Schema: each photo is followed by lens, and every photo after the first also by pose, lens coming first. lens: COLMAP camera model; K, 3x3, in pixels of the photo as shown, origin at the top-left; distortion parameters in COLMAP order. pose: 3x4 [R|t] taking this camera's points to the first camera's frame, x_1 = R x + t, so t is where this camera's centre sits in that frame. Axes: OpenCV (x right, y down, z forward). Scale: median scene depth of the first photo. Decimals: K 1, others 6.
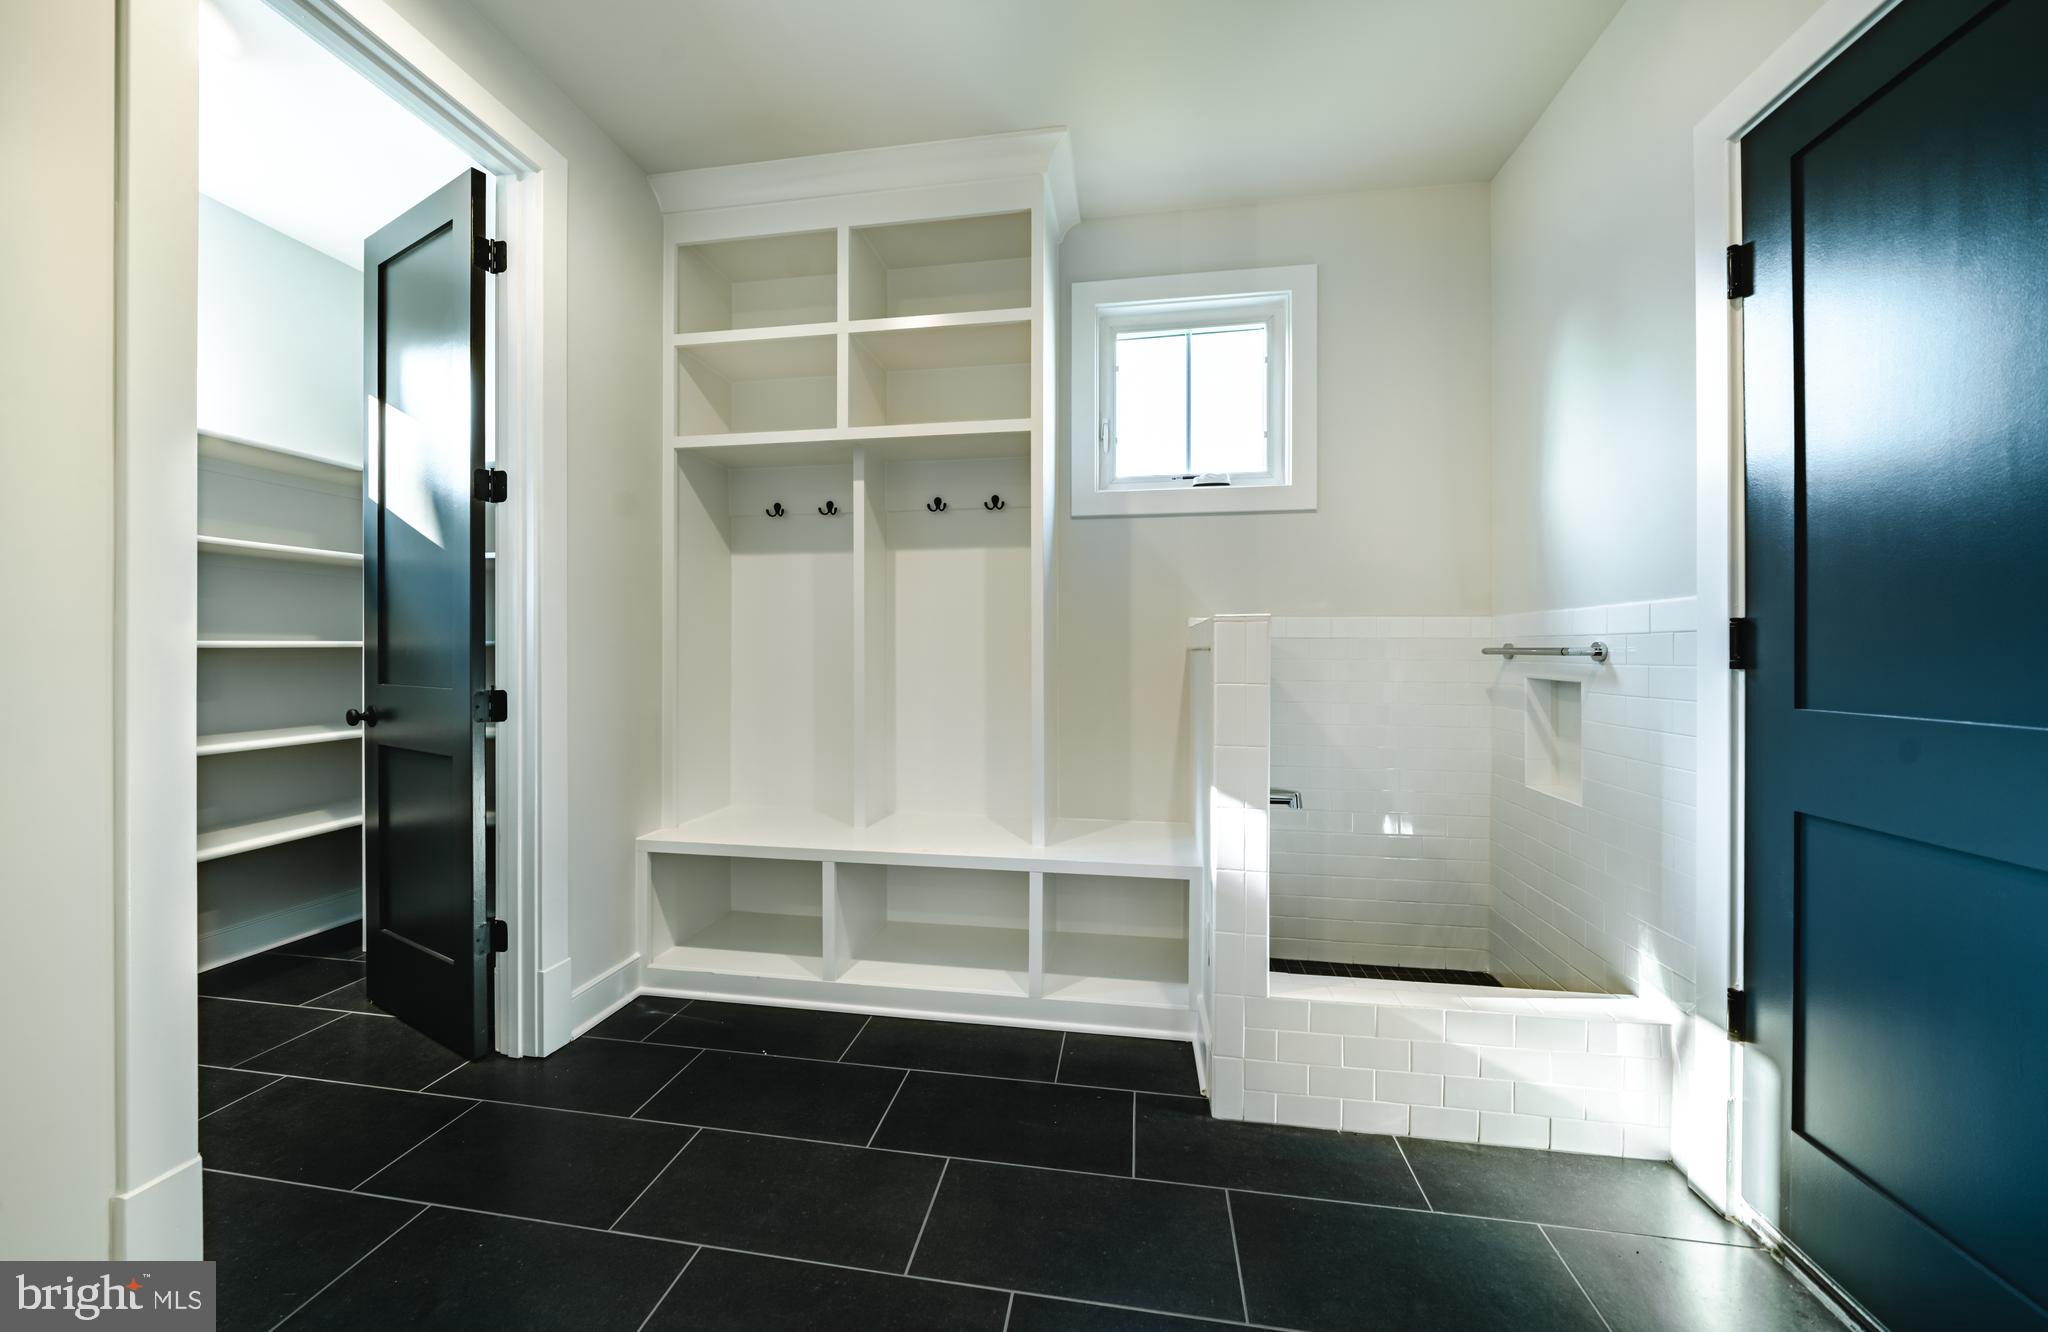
lens RADIAL K [[692.8, 0, 1027.0], [0, 692.8, 654.5], [0, 0, 1]] dist [-0.000602, 0.000011]
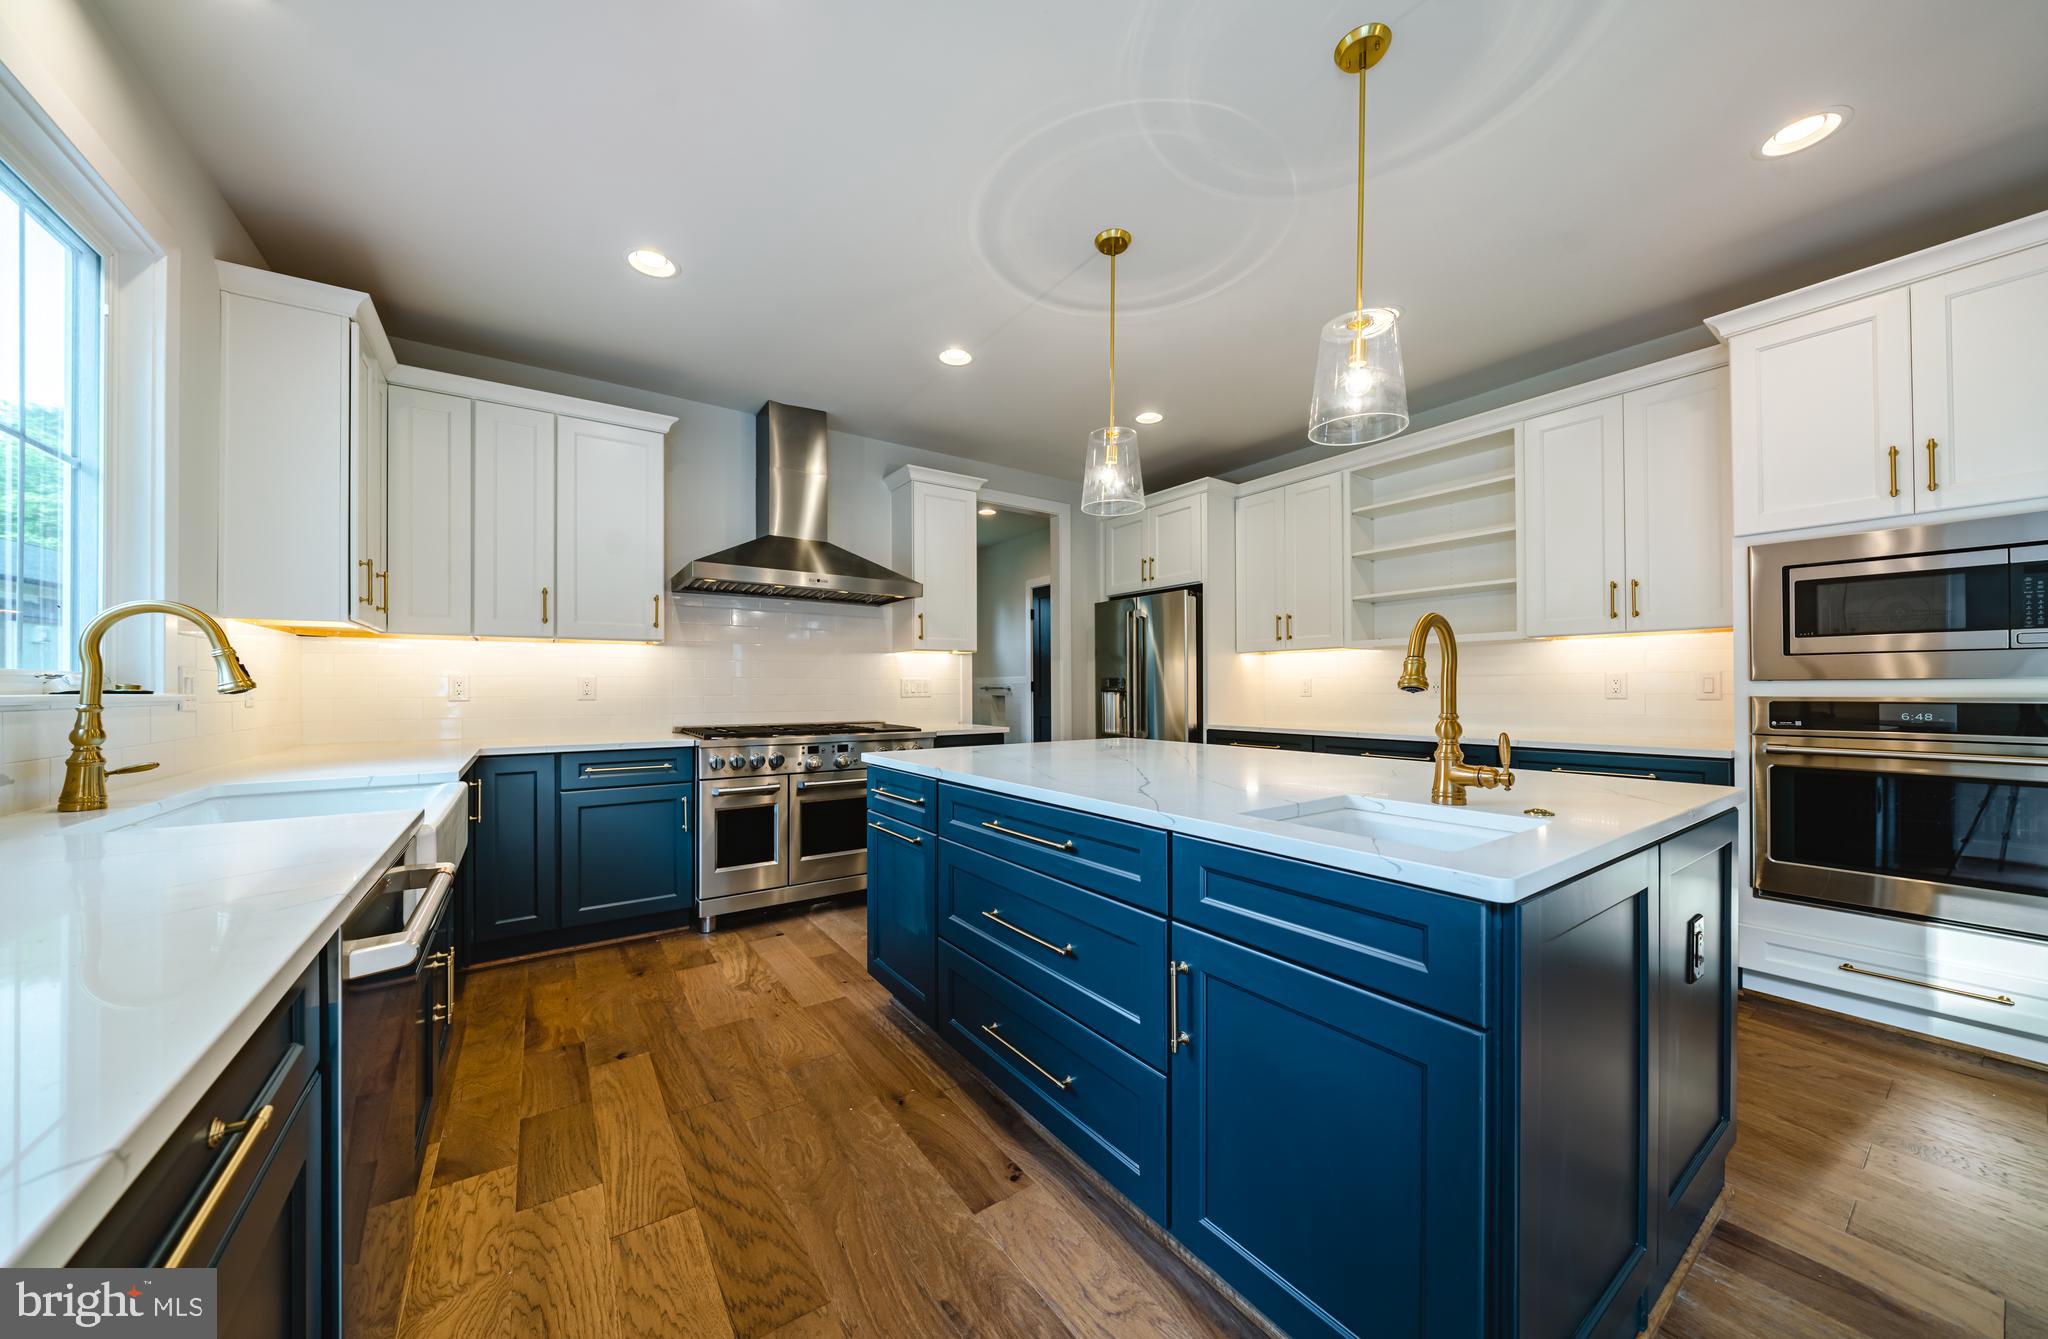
lens RADIAL K [[710.2, 0, 1025.2], [0, 710.2, 684.8], [0, 0, 1]] dist [-0.001686, -0.000087]
pose [[0.710487, 0.000037, 0.703710, -1.856030], [0.005352, 0.999971, -0.005456, -0.000785], [-0.703690, 0.007642, 0.710466, -1.850140]]
